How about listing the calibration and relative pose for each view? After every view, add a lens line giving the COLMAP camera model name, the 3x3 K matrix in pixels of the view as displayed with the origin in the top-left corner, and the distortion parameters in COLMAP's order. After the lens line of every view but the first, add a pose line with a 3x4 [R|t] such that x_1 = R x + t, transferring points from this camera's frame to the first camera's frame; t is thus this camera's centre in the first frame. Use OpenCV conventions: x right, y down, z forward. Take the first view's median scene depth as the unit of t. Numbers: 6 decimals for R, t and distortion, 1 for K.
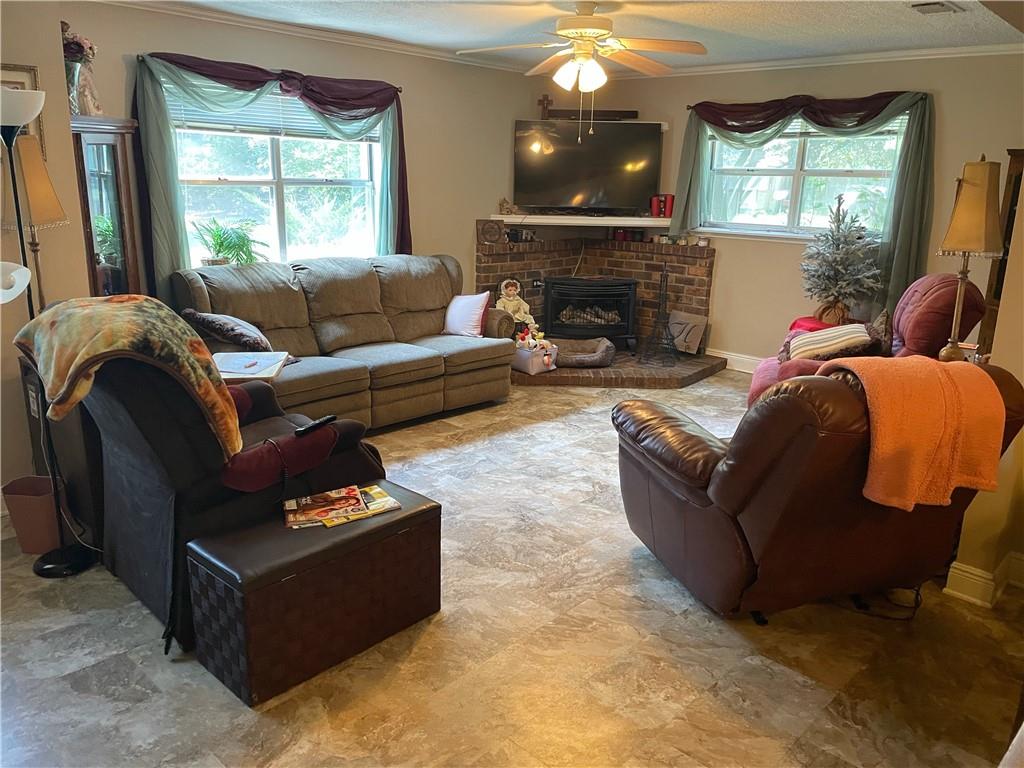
lens RADIAL K [[756.7, 0, 511.6], [0, 756.7, 385.2], [0, 0, 1]] dist [0.001895, -0.020316]
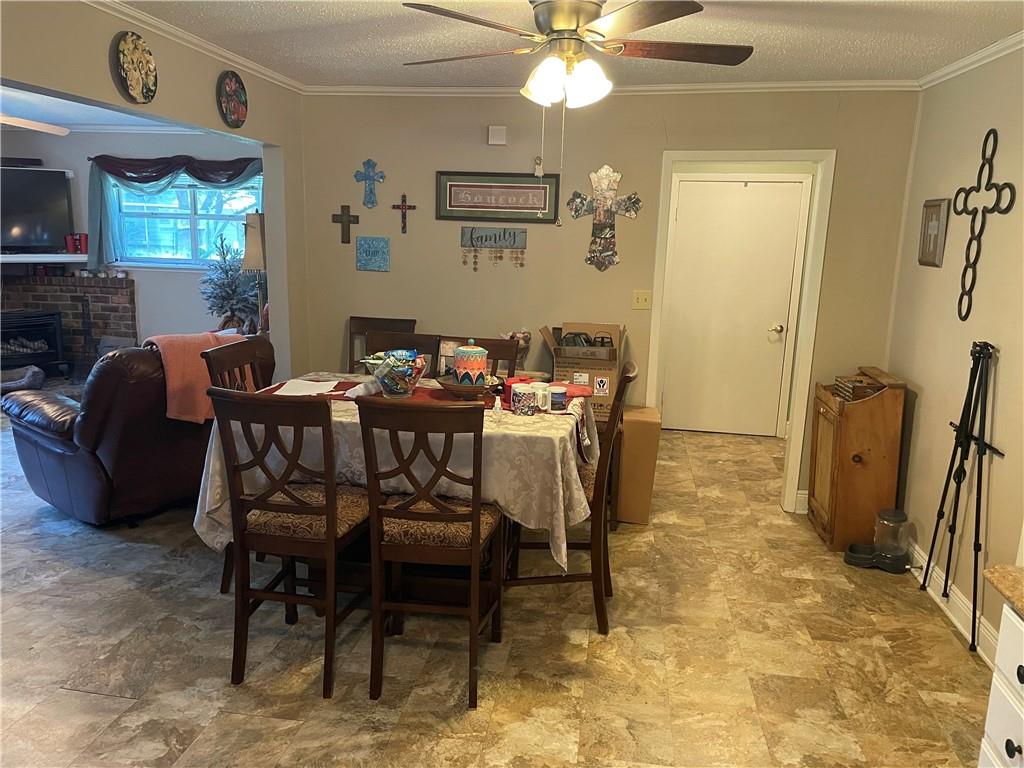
lens RADIAL K [[756.7, 0, 522.5], [0, 756.7, 378.4], [0, 0, 1]] dist [0.001895, -0.020316]
pose [[0.799620, -0.109307, 0.590474, 0.046639], [0.143315, 0.989617, -0.010881, 0.070247], [-0.583154, 0.093324, 0.806983, -0.279892]]
